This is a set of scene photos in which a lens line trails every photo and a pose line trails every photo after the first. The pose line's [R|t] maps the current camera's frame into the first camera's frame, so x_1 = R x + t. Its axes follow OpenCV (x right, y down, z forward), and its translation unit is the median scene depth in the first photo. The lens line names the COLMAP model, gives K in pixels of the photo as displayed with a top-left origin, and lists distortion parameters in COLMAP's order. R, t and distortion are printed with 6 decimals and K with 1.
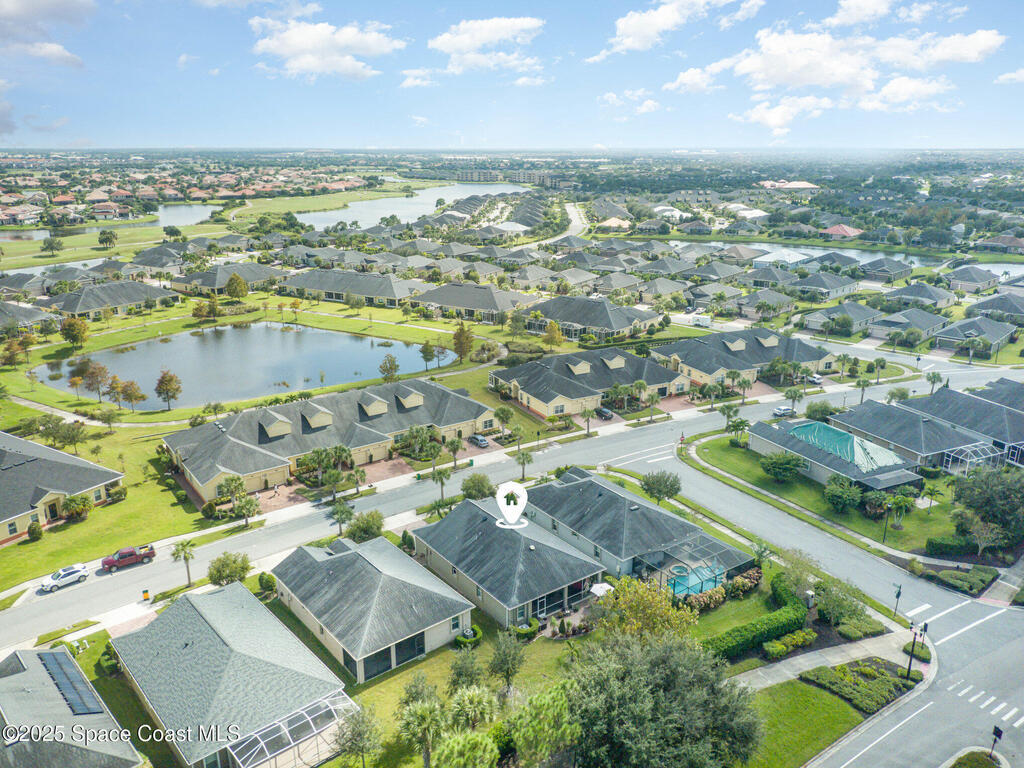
lens RADIAL K [[810.0, 0, 514.4], [0, 810.0, 382.7], [0, 0, 1]] dist [0.035230, -0.028877]
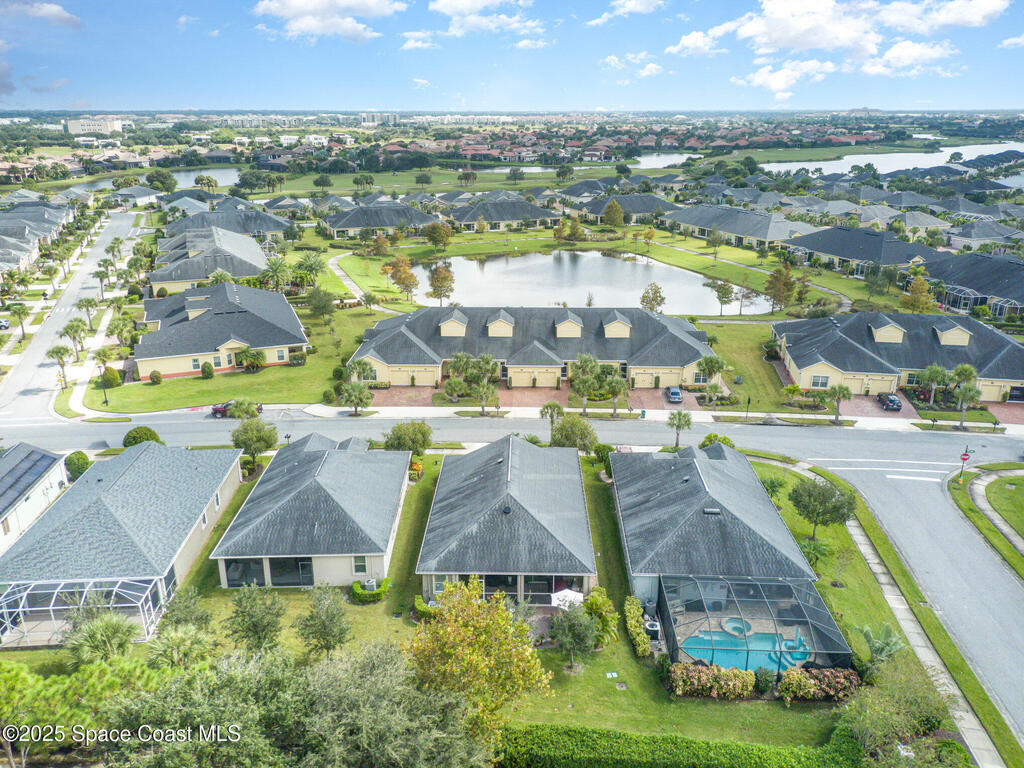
lens RADIAL K [[810.0, 0, 511.3], [0, 810.0, 384.2], [0, 0, 1]] dist [0.035230, -0.028877]
pose [[0.775540, 0.200681, -0.598553, 0.262780], [-0.184491, 0.978785, 0.089122, 0.021066], [0.603739, 0.041310, 0.796111, 0.271270]]
